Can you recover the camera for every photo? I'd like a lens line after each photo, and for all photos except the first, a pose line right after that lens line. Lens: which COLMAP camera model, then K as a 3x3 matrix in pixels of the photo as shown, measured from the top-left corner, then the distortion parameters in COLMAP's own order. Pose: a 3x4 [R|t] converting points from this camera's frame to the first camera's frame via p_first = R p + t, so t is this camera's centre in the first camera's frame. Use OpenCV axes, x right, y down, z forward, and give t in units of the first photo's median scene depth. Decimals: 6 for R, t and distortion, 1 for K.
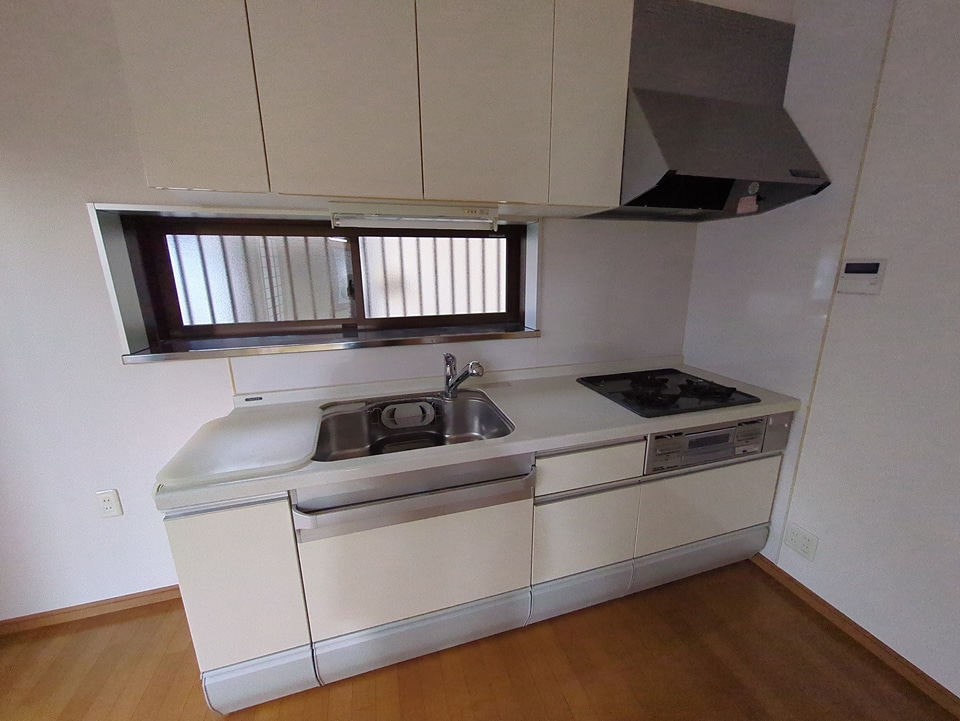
lens RADIAL K [[378.9, 0, 487.5], [0, 378.9, 364.1], [0, 0, 1]] dist [0.001187, -0.000680]
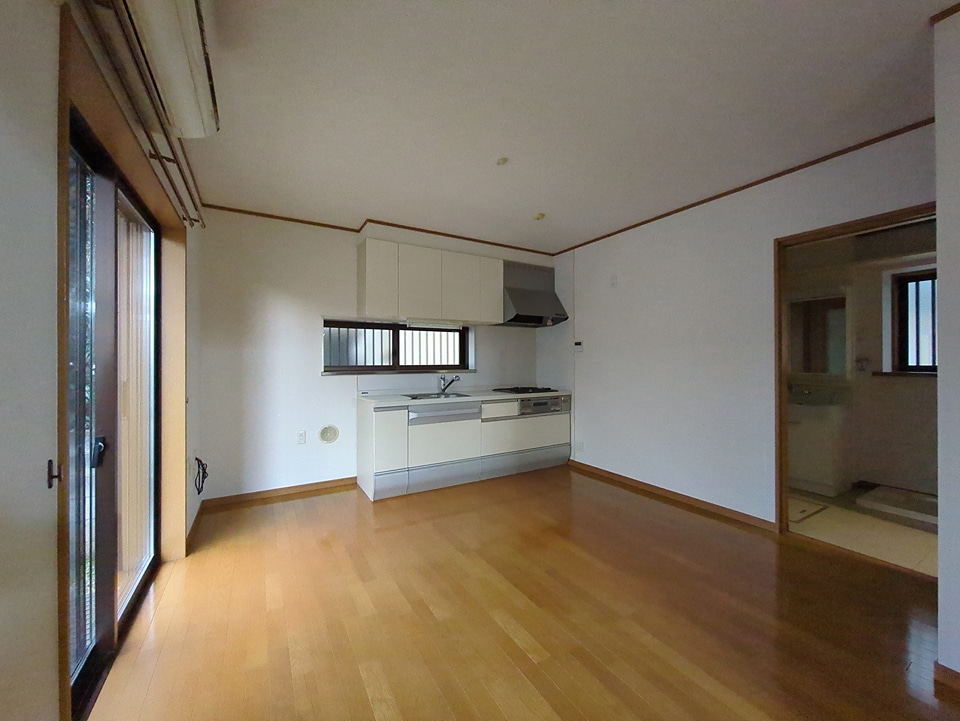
lens RADIAL K [[378.9, 0, 477.4], [0, 378.9, 363.7], [0, 0, 1]] dist [0.001187, -0.000680]
pose [[0.975452, 0.002308, 0.220202, -0.449379], [0.049694, 0.971845, -0.230321, 0.504913], [-0.214534, 0.235610, 0.947873, -1.507883]]
